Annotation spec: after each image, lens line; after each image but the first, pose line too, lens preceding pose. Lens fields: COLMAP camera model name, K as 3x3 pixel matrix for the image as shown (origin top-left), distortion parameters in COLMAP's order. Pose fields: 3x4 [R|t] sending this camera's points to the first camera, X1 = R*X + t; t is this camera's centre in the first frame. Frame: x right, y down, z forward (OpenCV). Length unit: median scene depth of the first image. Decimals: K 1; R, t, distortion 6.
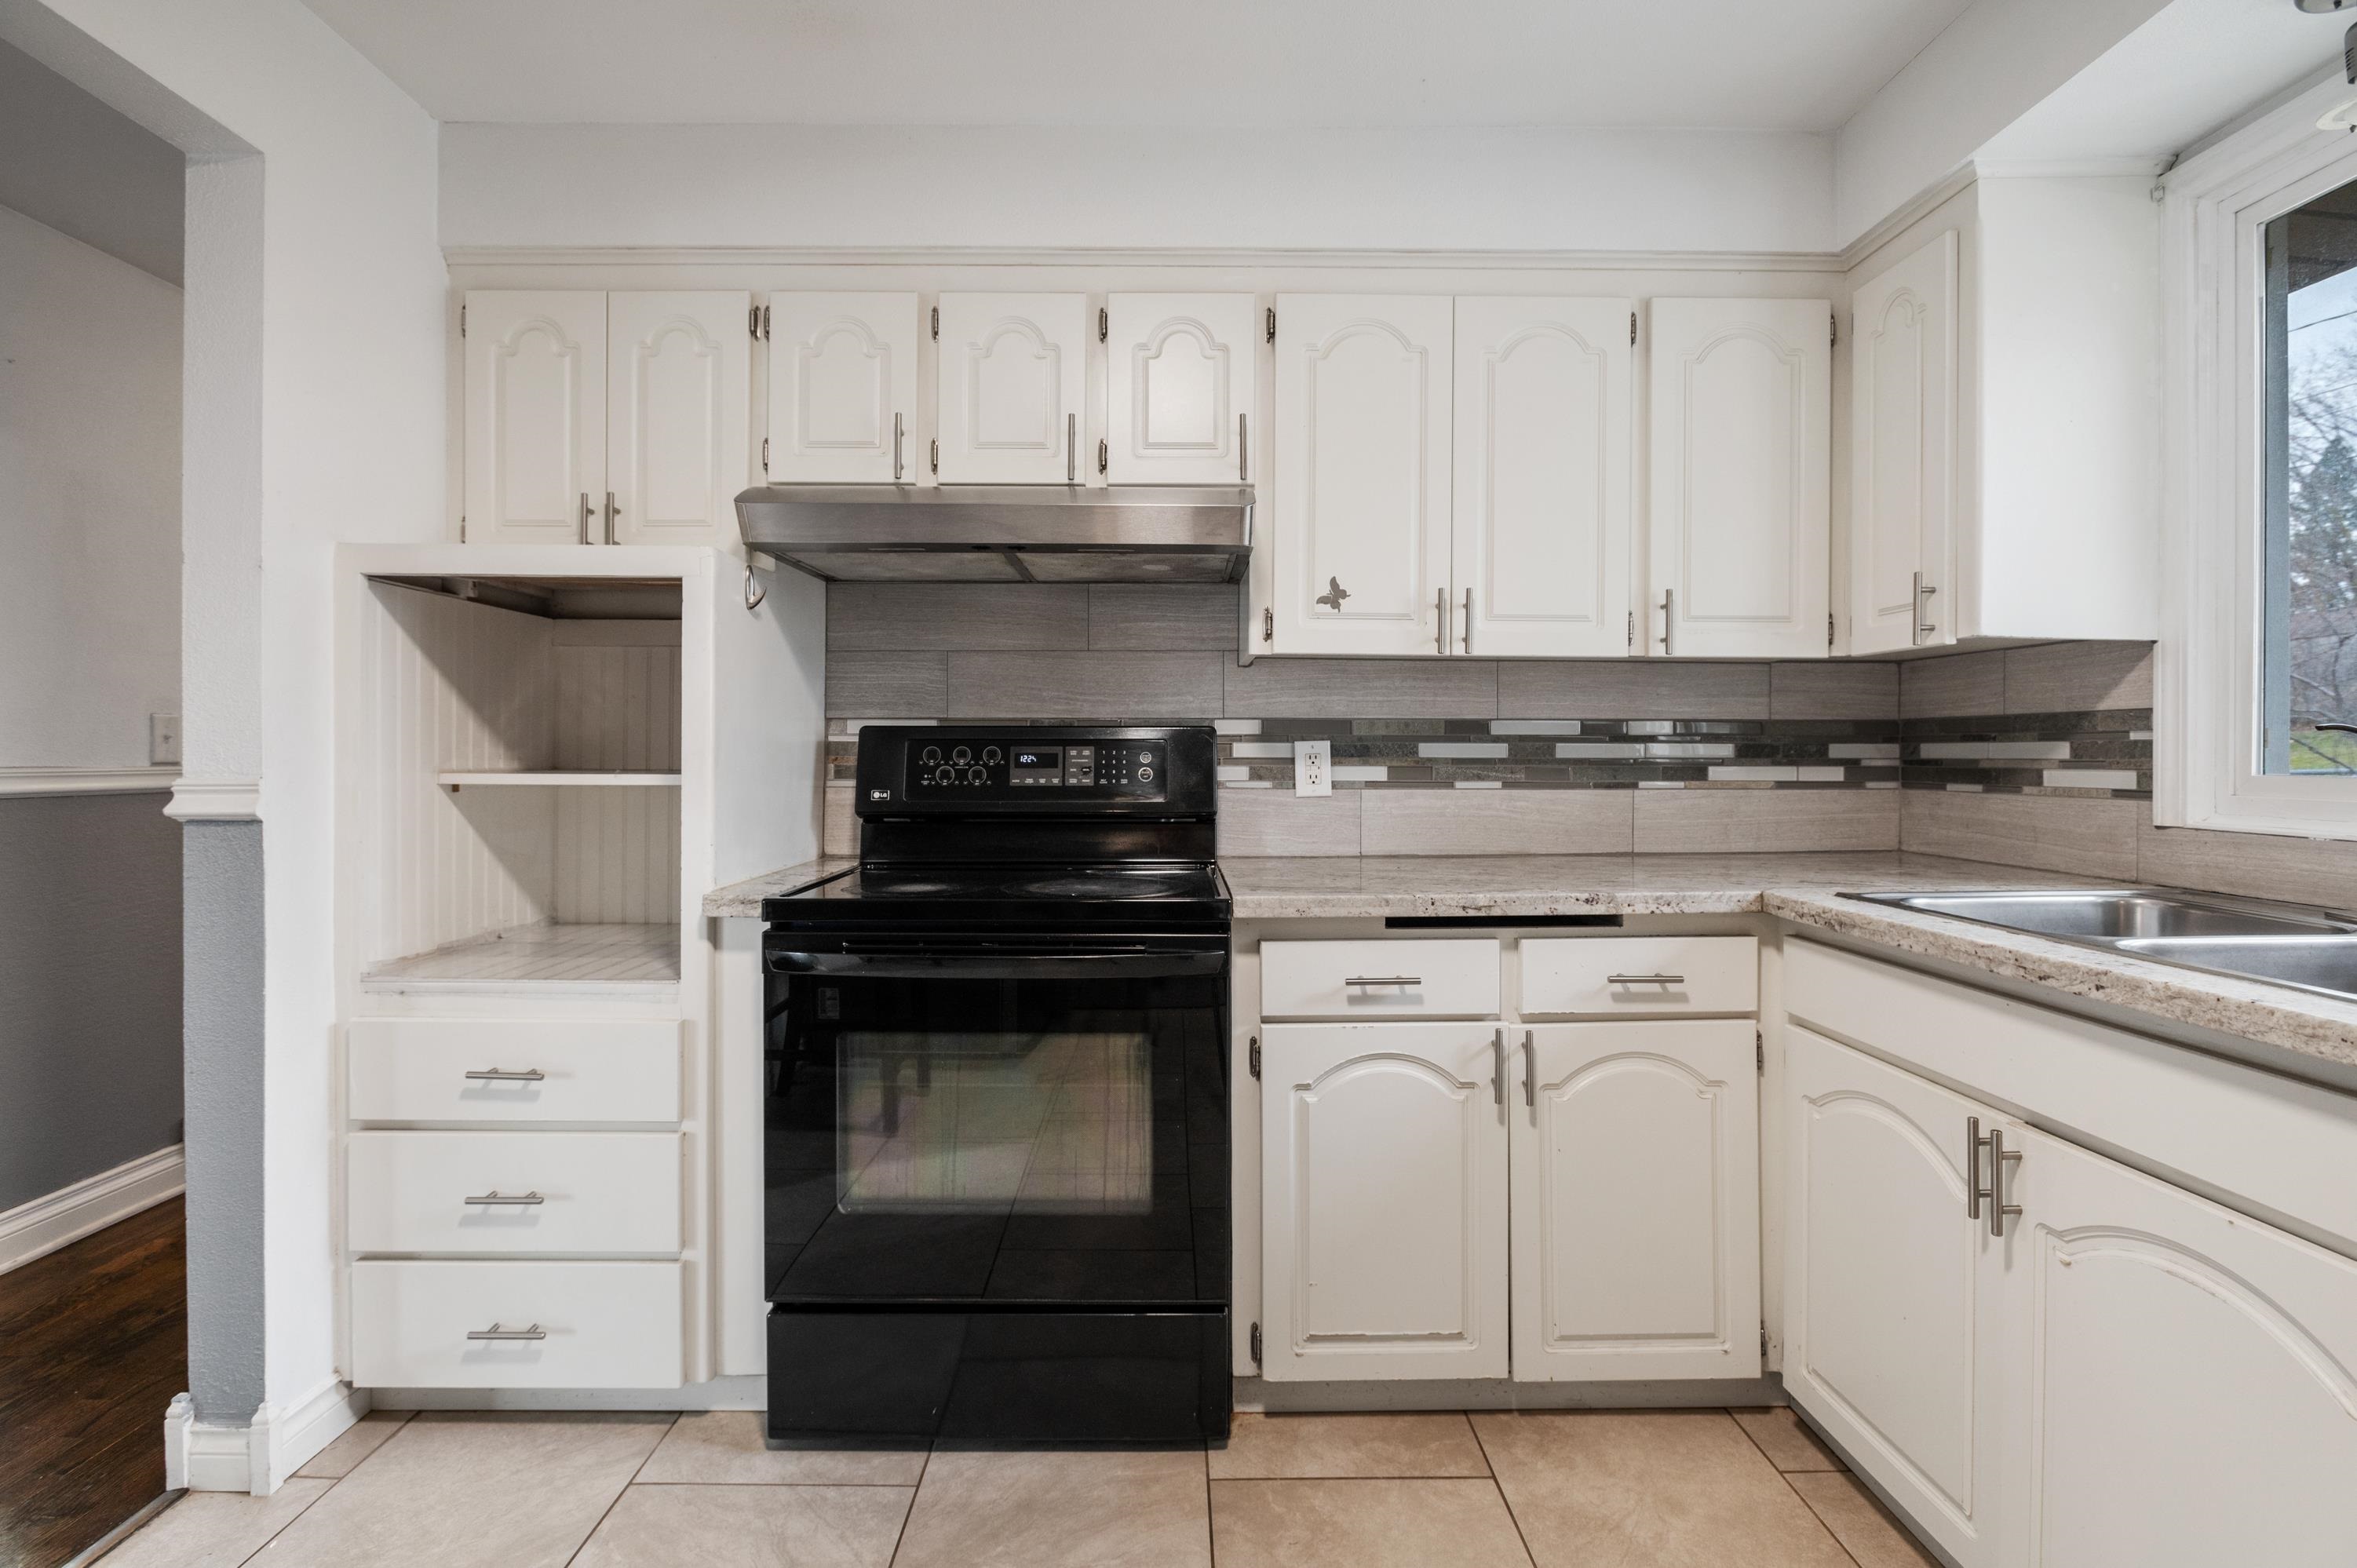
lens RADIAL K [[1114.0, 0, 1172.9], [0, 1114.0, 758.2], [0, 0, 1]] dist [-0.016360, 0.002577]
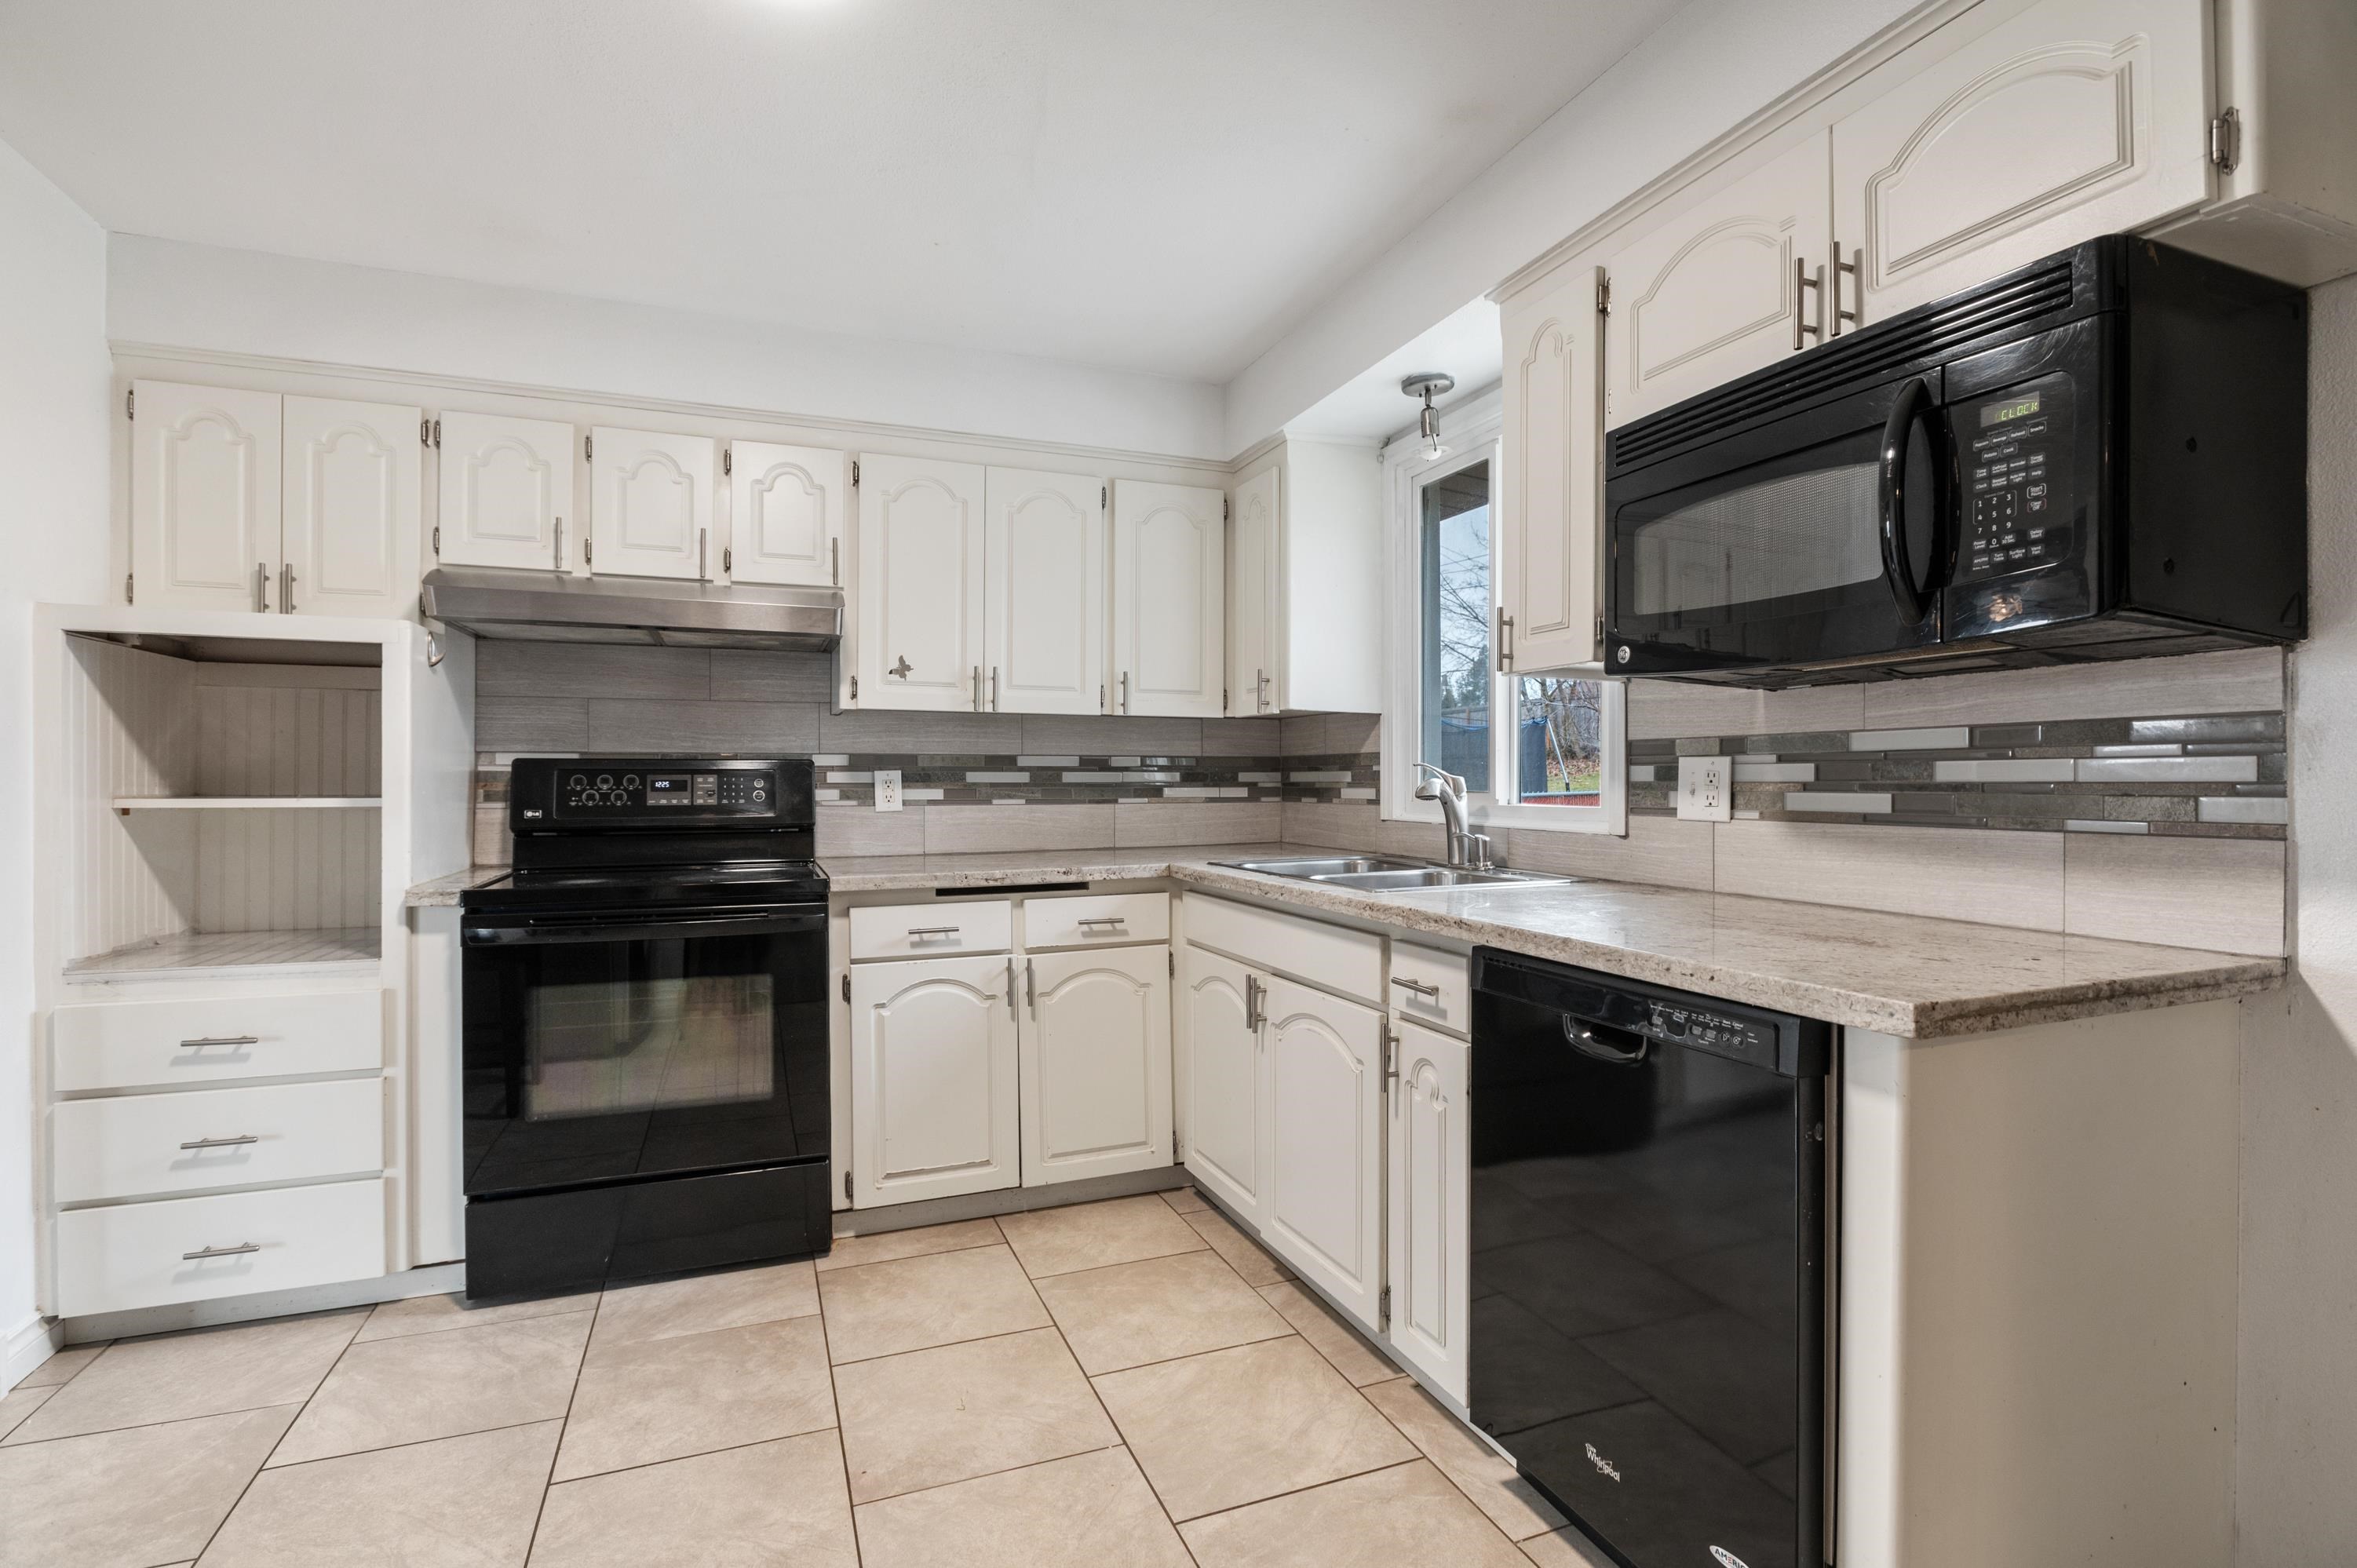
lens RADIAL K [[1114.0, 0, 1176.6], [0, 1114.0, 782.7], [0, 0, 1]] dist [-0.016360, 0.002577]
pose [[0.933062, -0.003780, 0.359696, -0.044162], [0.004330, 0.999990, -0.000724, 0.002363], [-0.359690, 0.002233, 0.933069, -0.502381]]
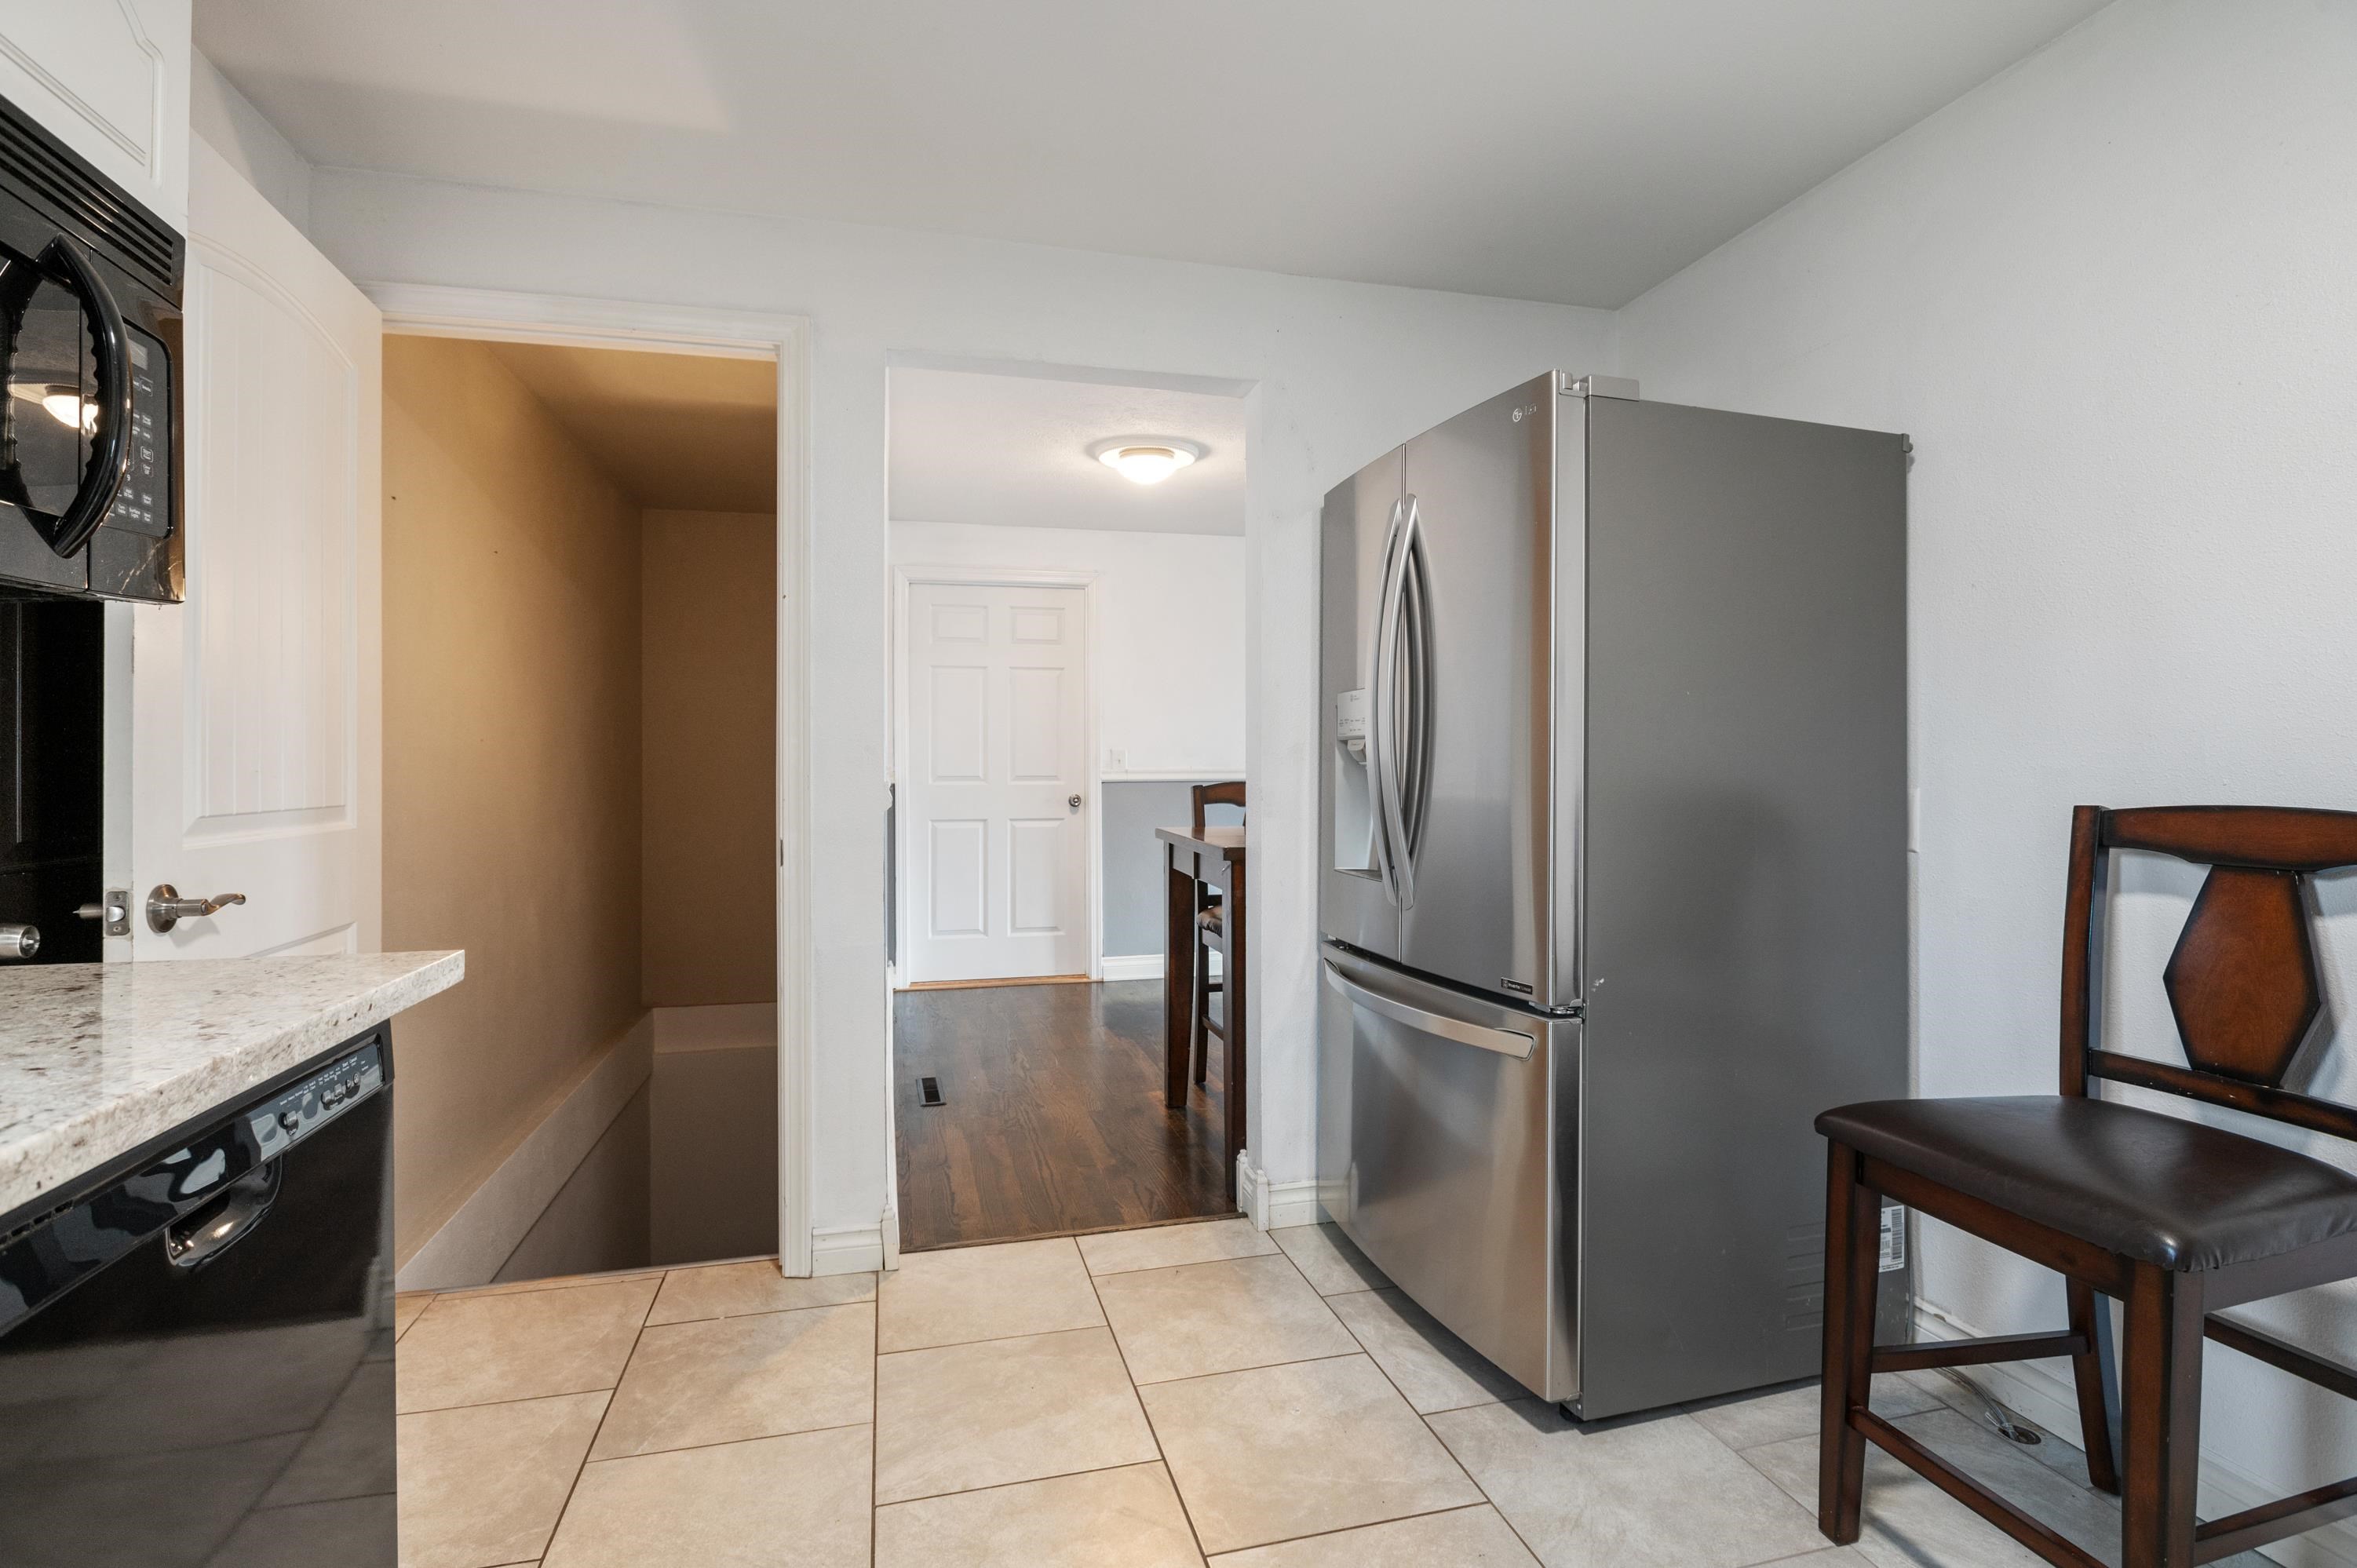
lens RADIAL K [[1114.0, 0, 1194.2], [0, 1114.0, 750.9], [0, 0, 1]] dist [-0.016360, 0.002577]
pose [[-0.965249, -0.001630, -0.261327, 0.256648], [0.000498, 0.999967, -0.008077, 0.001855], [0.261331, -0.007927, -0.965217, 0.644337]]
